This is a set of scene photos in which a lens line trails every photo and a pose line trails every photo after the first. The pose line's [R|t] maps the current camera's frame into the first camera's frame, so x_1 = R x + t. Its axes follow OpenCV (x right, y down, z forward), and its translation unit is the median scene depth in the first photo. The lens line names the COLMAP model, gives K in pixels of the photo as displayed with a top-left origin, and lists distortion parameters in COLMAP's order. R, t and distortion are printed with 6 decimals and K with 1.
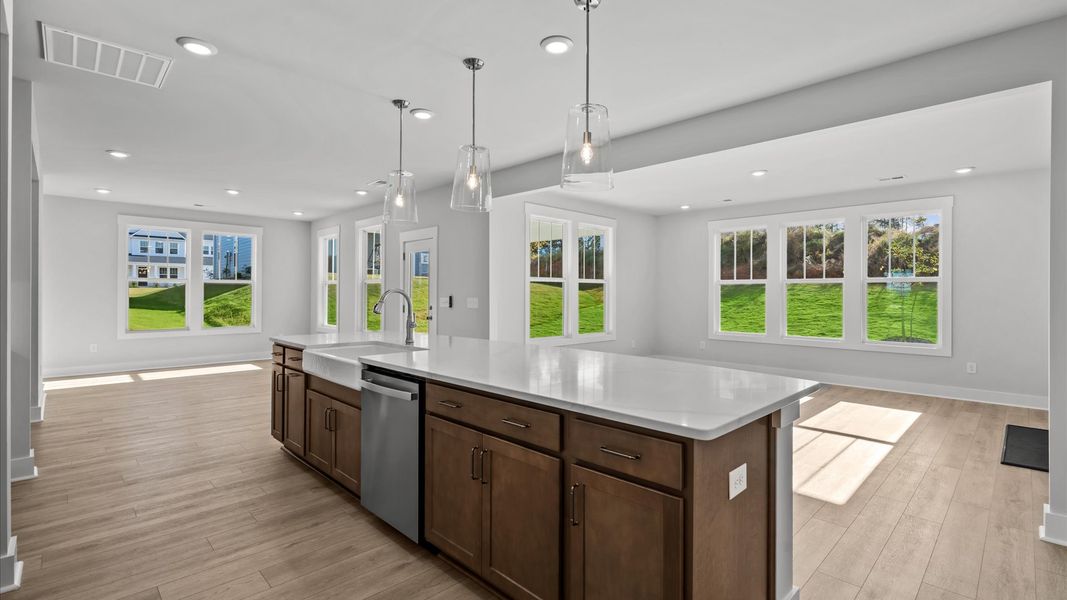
lens RADIAL K [[486.6, 0, 540.4], [0, 486.6, 297.4], [0, 0, 1]] dist [-0.004138, -0.000387]
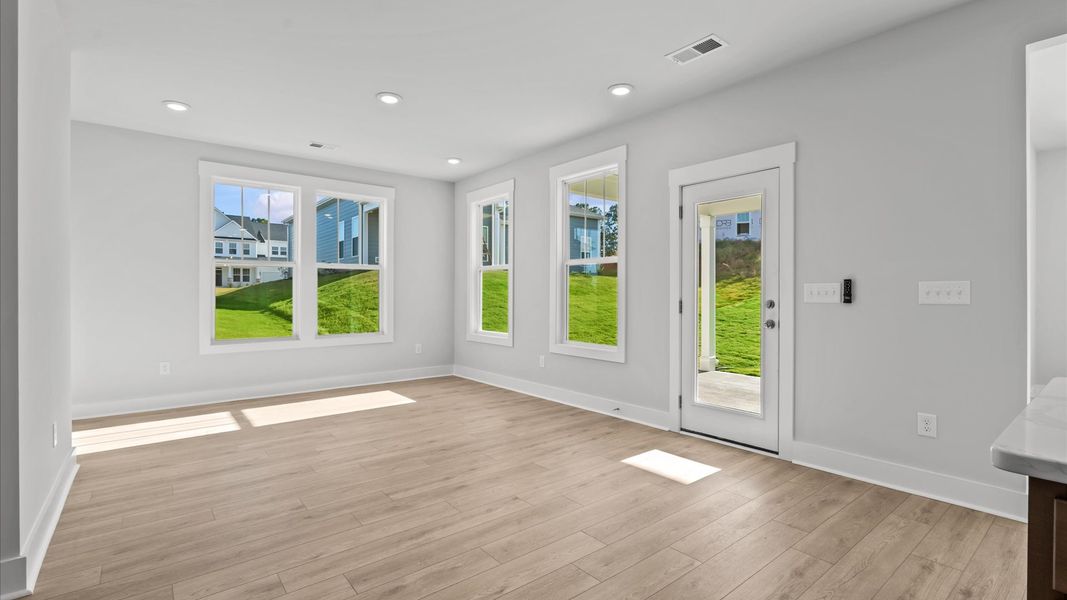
lens RADIAL K [[486.6, 0, 539.1], [0, 486.6, 300.9], [0, 0, 1]] dist [-0.004138, -0.000387]
pose [[0.994929, -0.000895, -0.100578, -0.284035], [0.001600, 0.999975, 0.006929, 0.009334], [0.100570, -0.007054, 0.994905, 0.320025]]
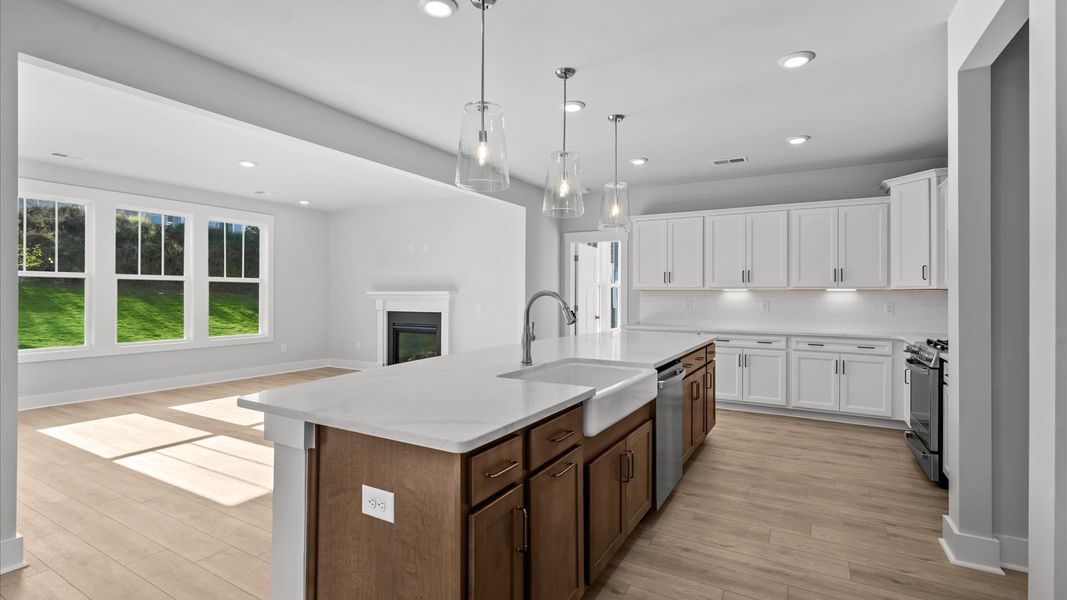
lens RADIAL K [[486.6, 0, 534.3], [0, 486.6, 294.2], [0, 0, 1]] dist [-0.004138, -0.000387]
pose [[-0.259388, -0.007415, 0.965745, -0.687763], [0.004781, 0.999948, 0.008961, -0.013062], [-0.965761, 0.006942, -0.259339, 0.819186]]
